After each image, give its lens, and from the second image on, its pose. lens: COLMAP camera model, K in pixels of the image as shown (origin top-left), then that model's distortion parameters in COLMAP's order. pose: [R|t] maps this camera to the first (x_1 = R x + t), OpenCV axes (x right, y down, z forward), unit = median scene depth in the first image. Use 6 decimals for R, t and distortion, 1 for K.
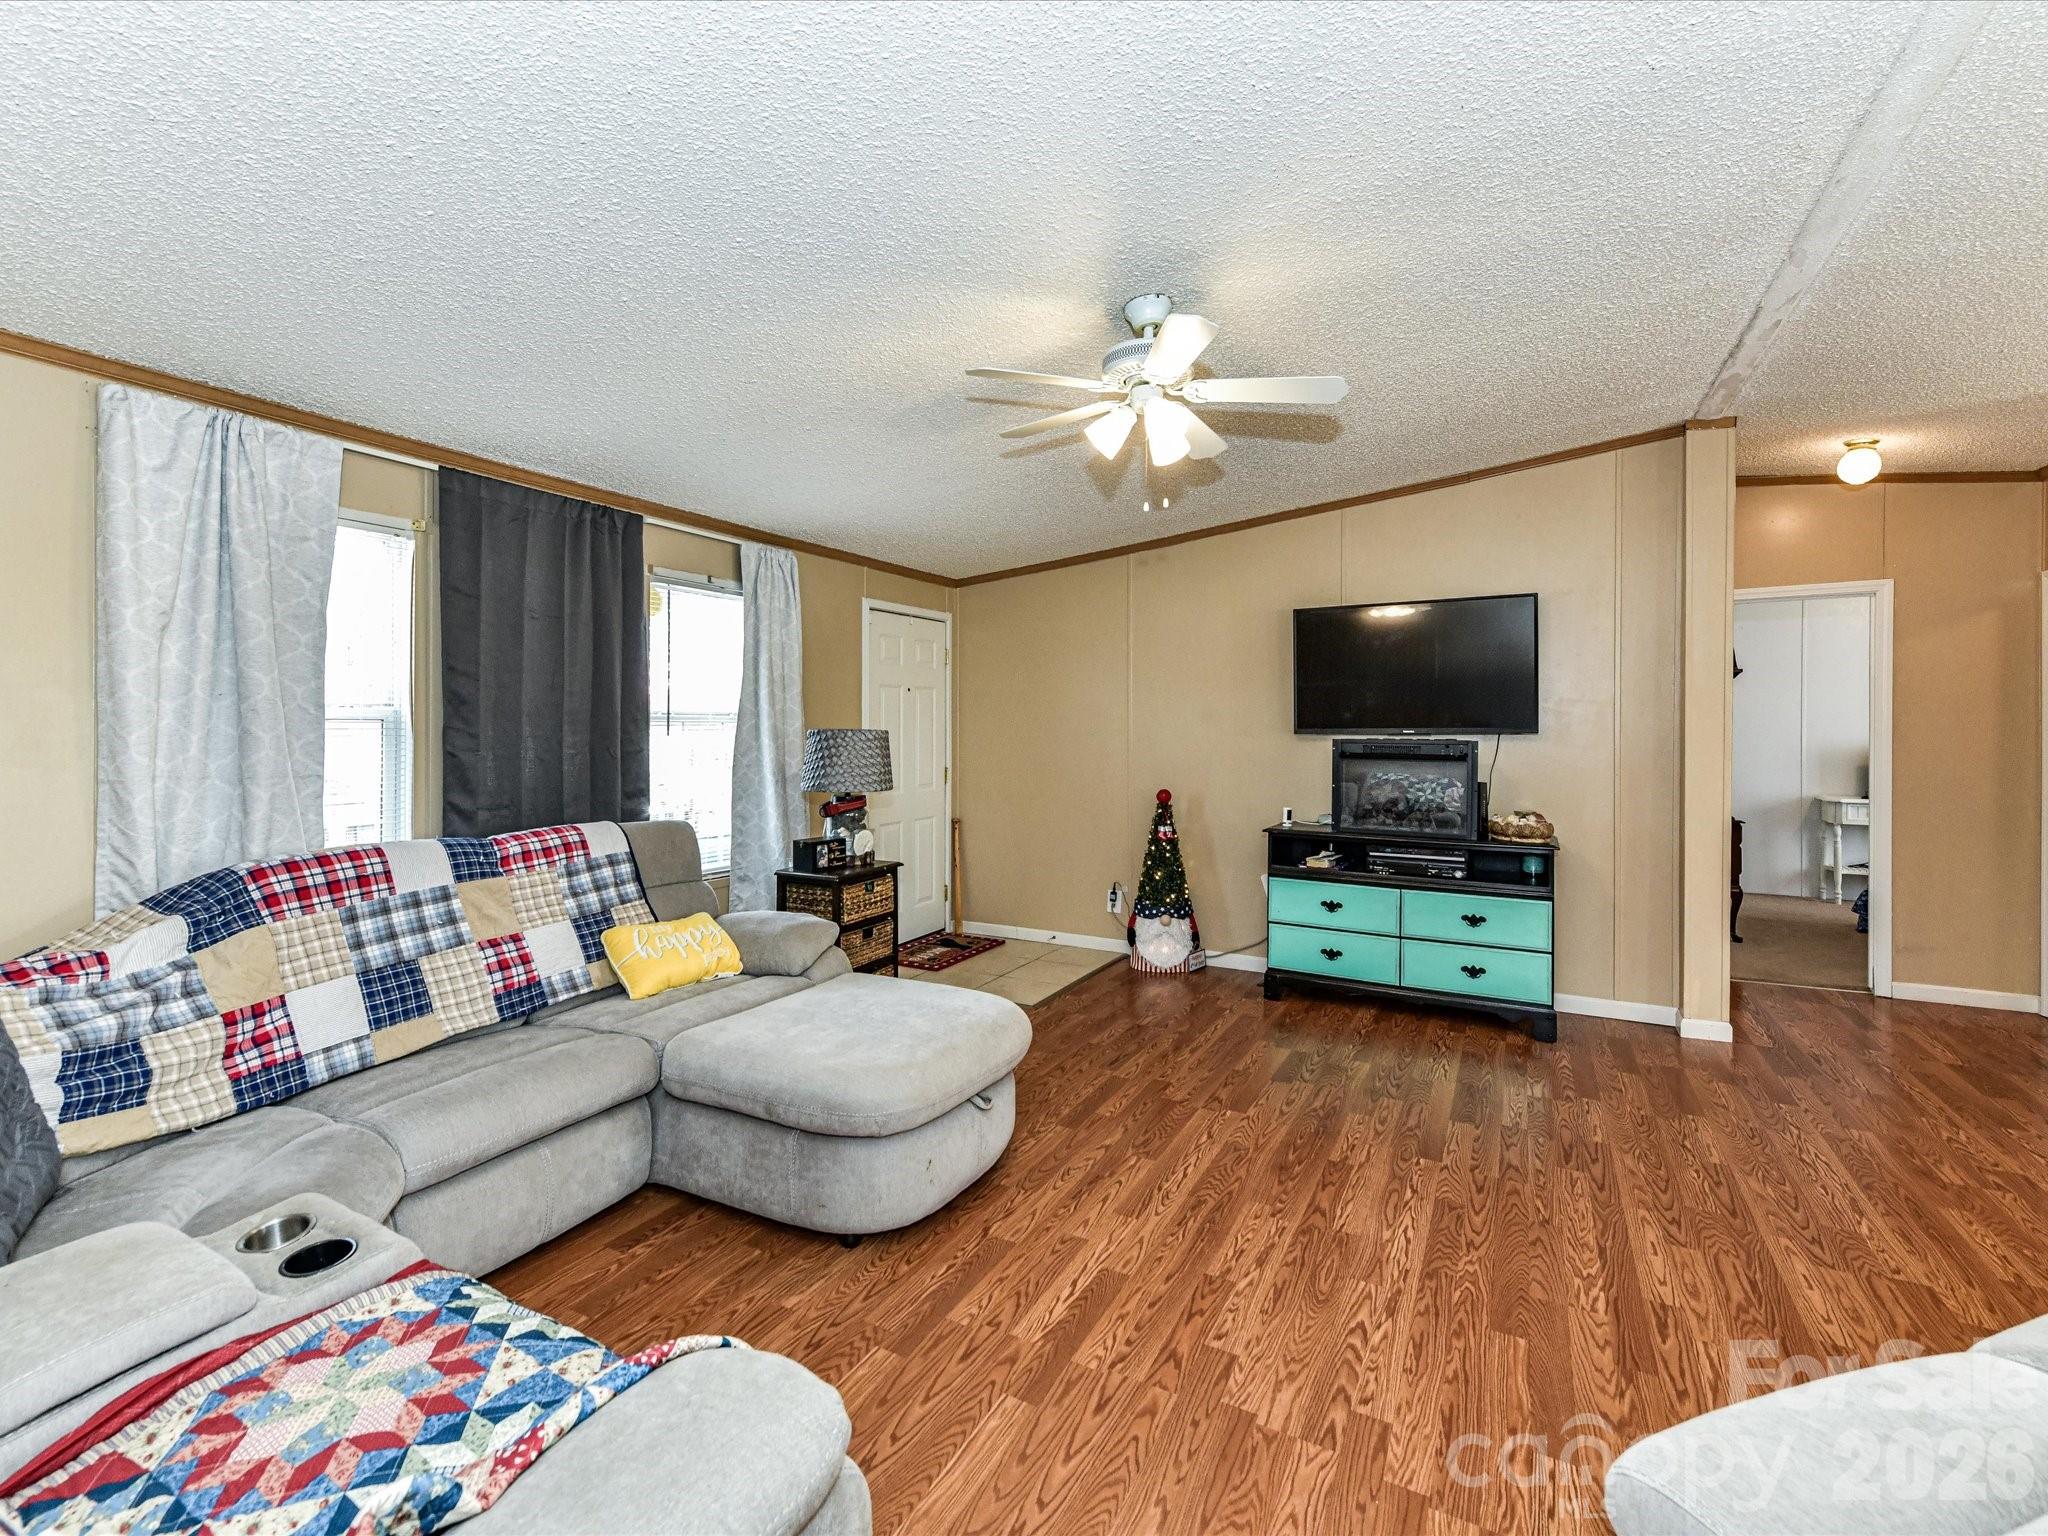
lens RADIAL K [[921.0, 0, 1024.2], [0, 921.0, 736.8], [0, 0, 1]] dist [0.003240, -0.000249]
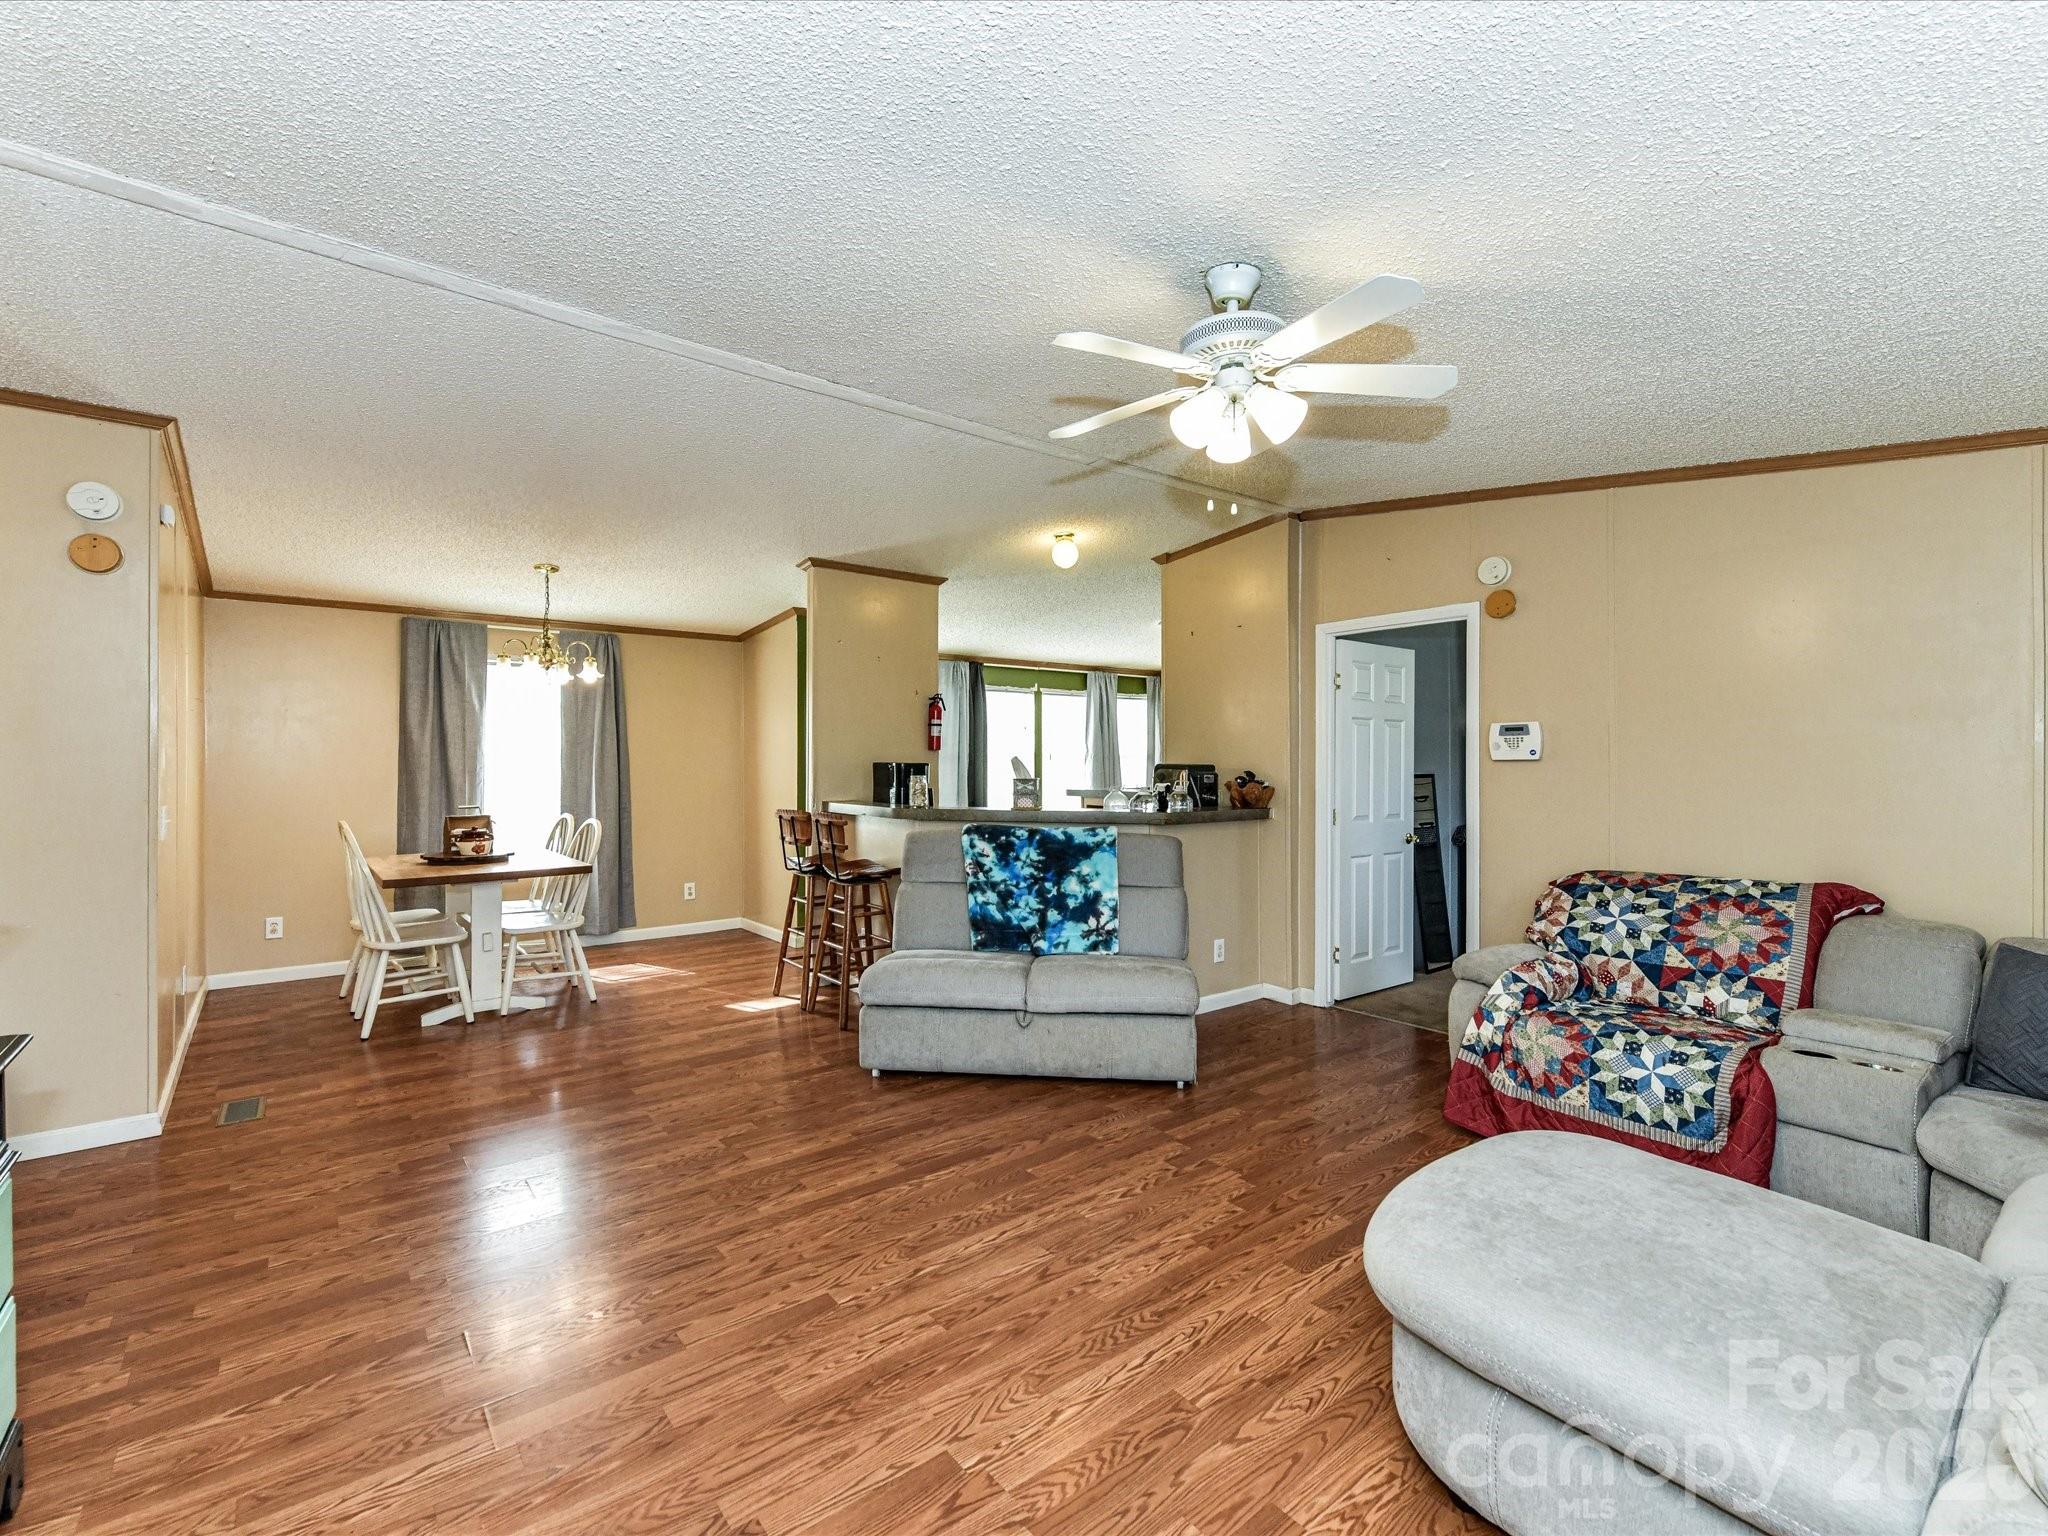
lens RADIAL K [[919.3, 0, 1024.6], [0, 919.3, 761.9], [0, 0, 1]] dist [0.002043, -0.000121]
pose [[-0.919551, -0.010627, 0.392827, -0.023000], [-0.002994, 0.999795, 0.020039, -0.025993], [-0.392959, 0.017251, -0.919394, 1.788785]]
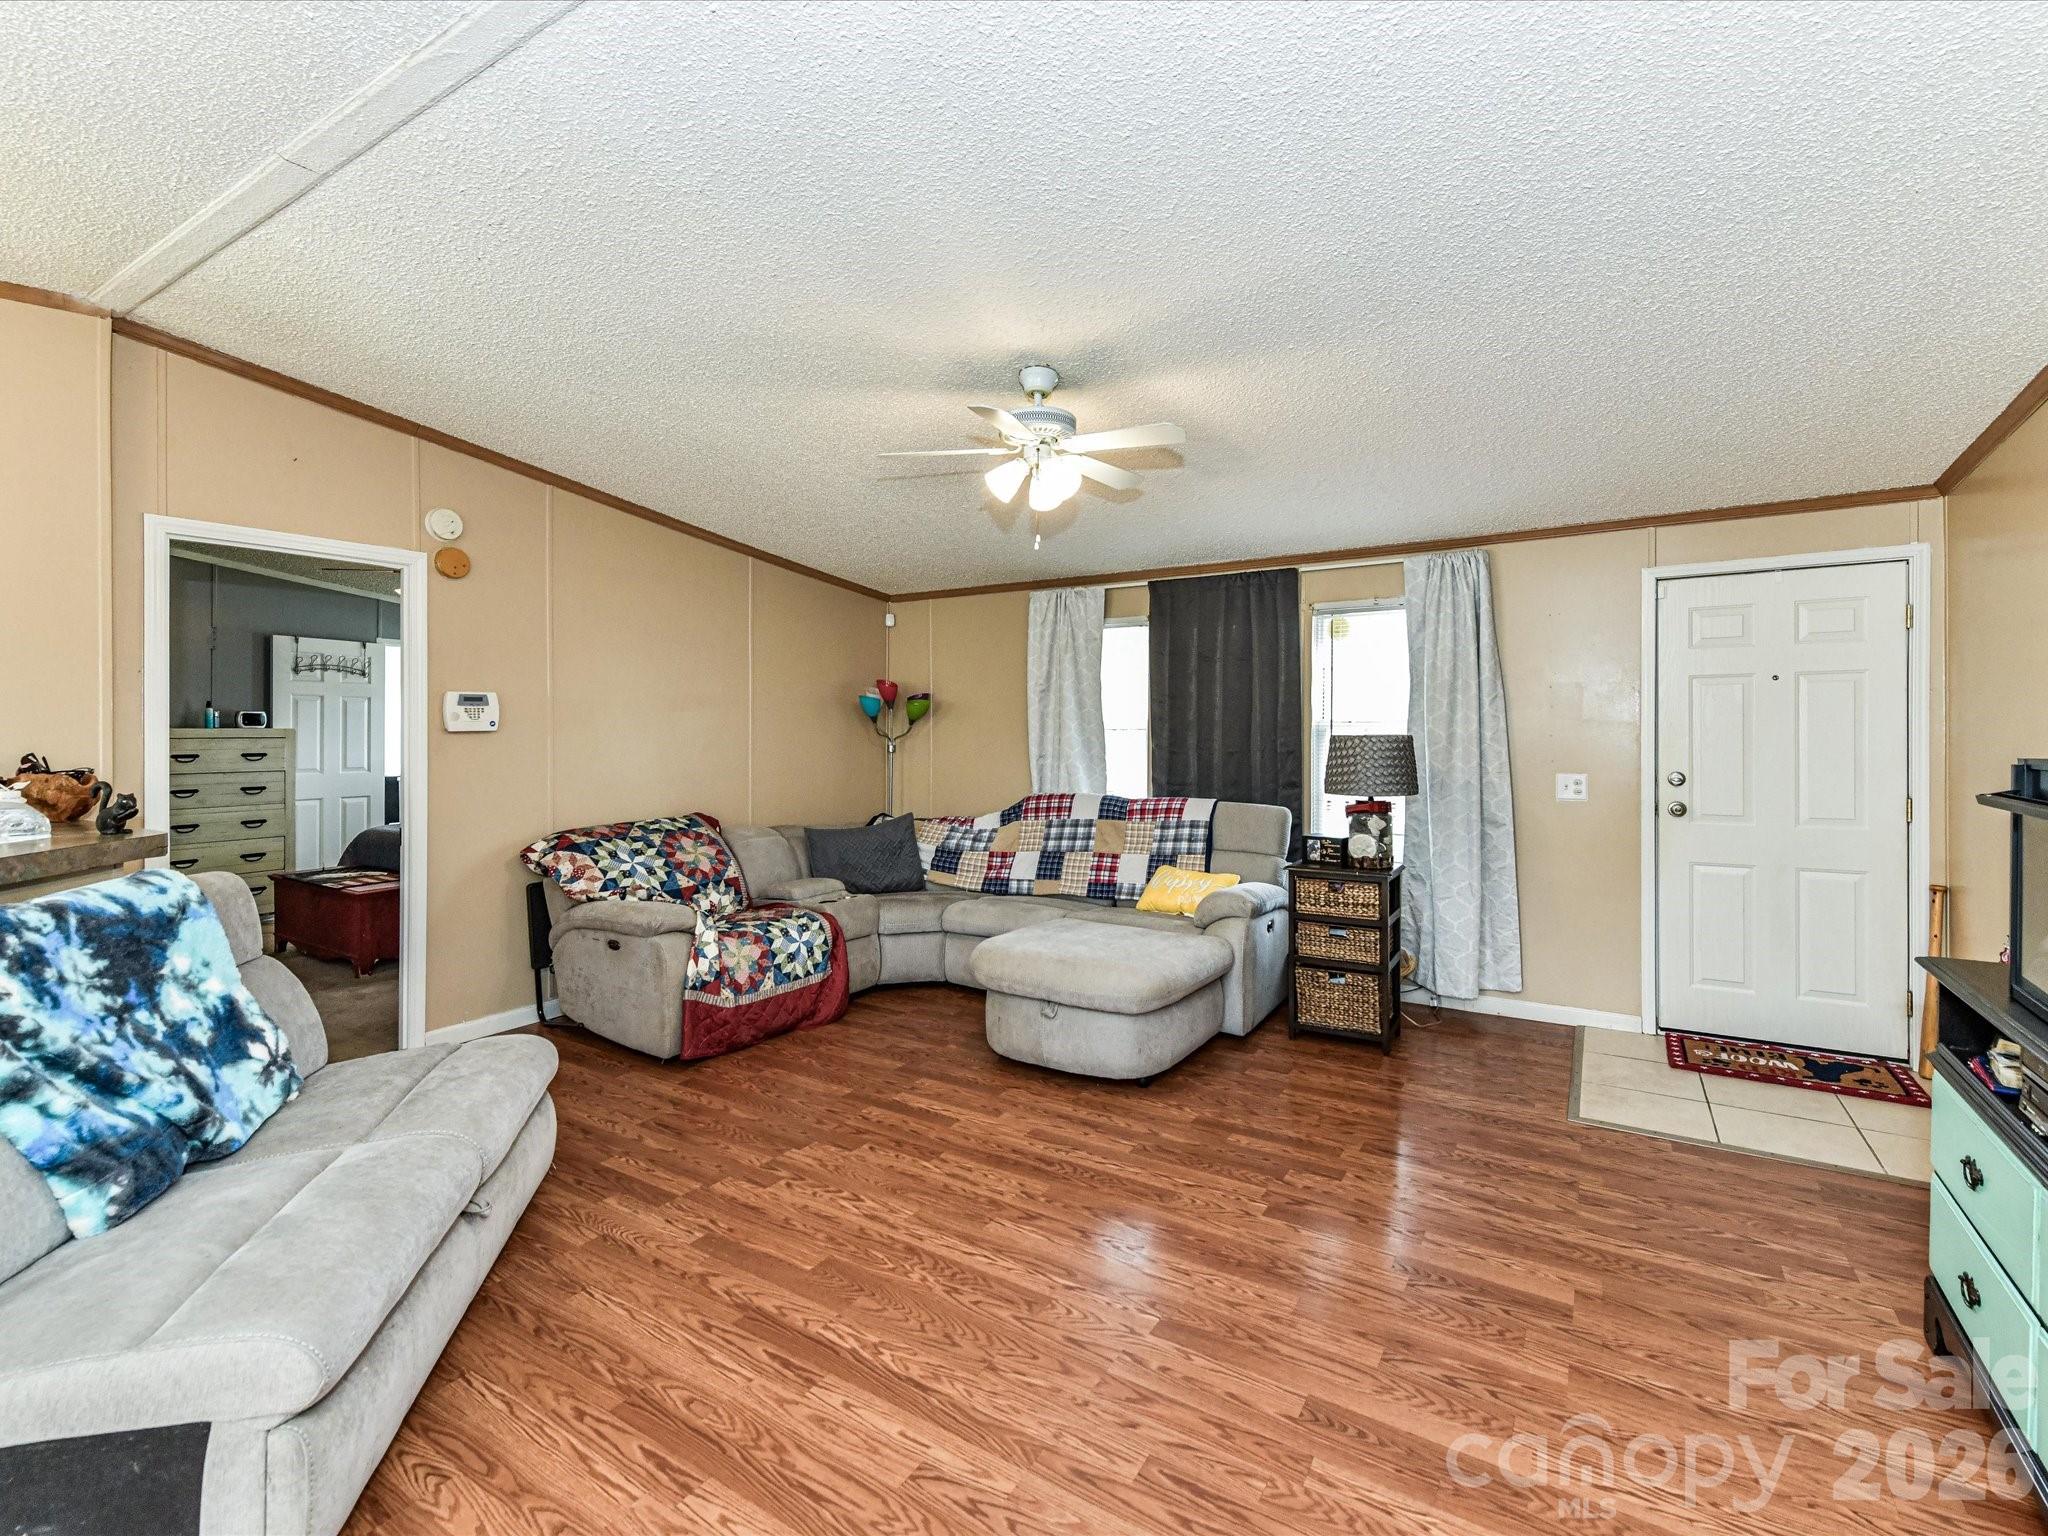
lens RADIAL K [[921.0, 0, 1024.2], [0, 921.0, 736.8], [0, 0, 1]] dist [0.003240, -0.000249]
pose [[-0.062114, 0.000042, -0.998069, 1.259071], [-0.011394, 0.999935, 0.000752, -0.003240], [0.998004, 0.011419, -0.062110, 1.008882]]
